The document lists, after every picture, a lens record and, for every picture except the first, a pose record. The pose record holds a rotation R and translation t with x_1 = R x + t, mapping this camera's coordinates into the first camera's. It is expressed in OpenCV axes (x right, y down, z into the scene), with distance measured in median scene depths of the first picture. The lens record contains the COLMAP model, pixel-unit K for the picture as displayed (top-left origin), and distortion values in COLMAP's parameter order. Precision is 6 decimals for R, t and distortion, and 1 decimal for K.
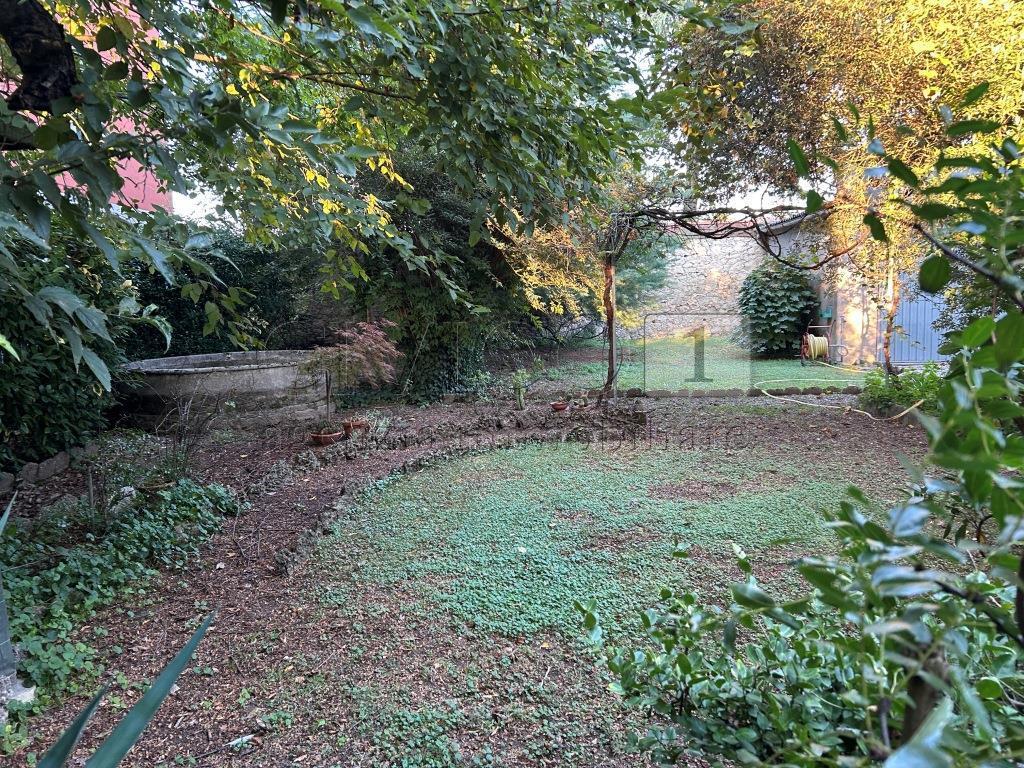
lens RADIAL K [[768.7, 0, 514.9], [0, 768.7, 373.1], [0, 0, 1]] dist [0.061113, -0.068787]
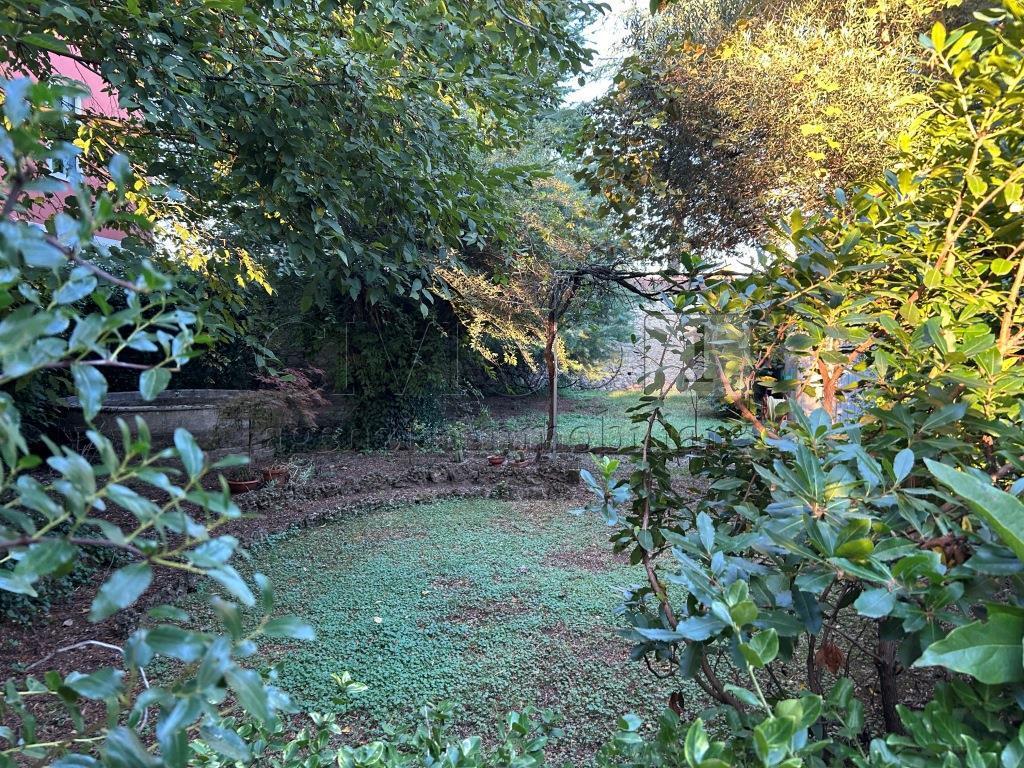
lens RADIAL K [[768.7, 0, 537.2], [0, 768.7, 369.0], [0, 0, 1]] dist [0.061113, -0.068787]
pose [[0.999038, 0.043532, 0.005306, 0.101312], [-0.043159, 0.997438, -0.057059, -0.020005], [-0.007776, 0.056775, 0.998357, 0.005576]]
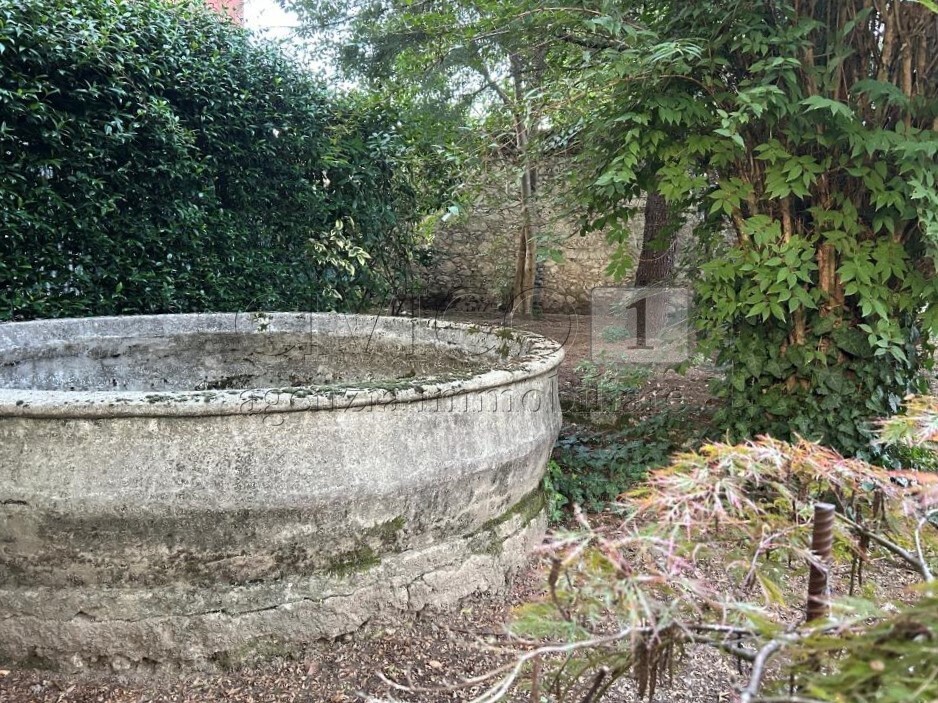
lens RADIAL K [[704.2, 0, 468.0], [0, 704.2, 351.0], [0, 0, 1]] dist [0.061113, -0.068787]
pose [[0.980971, 0.078597, -0.177536, -0.244233], [-0.072731, 0.996576, 0.039320, -0.035961], [0.180018, -0.025659, 0.983329, 0.803976]]
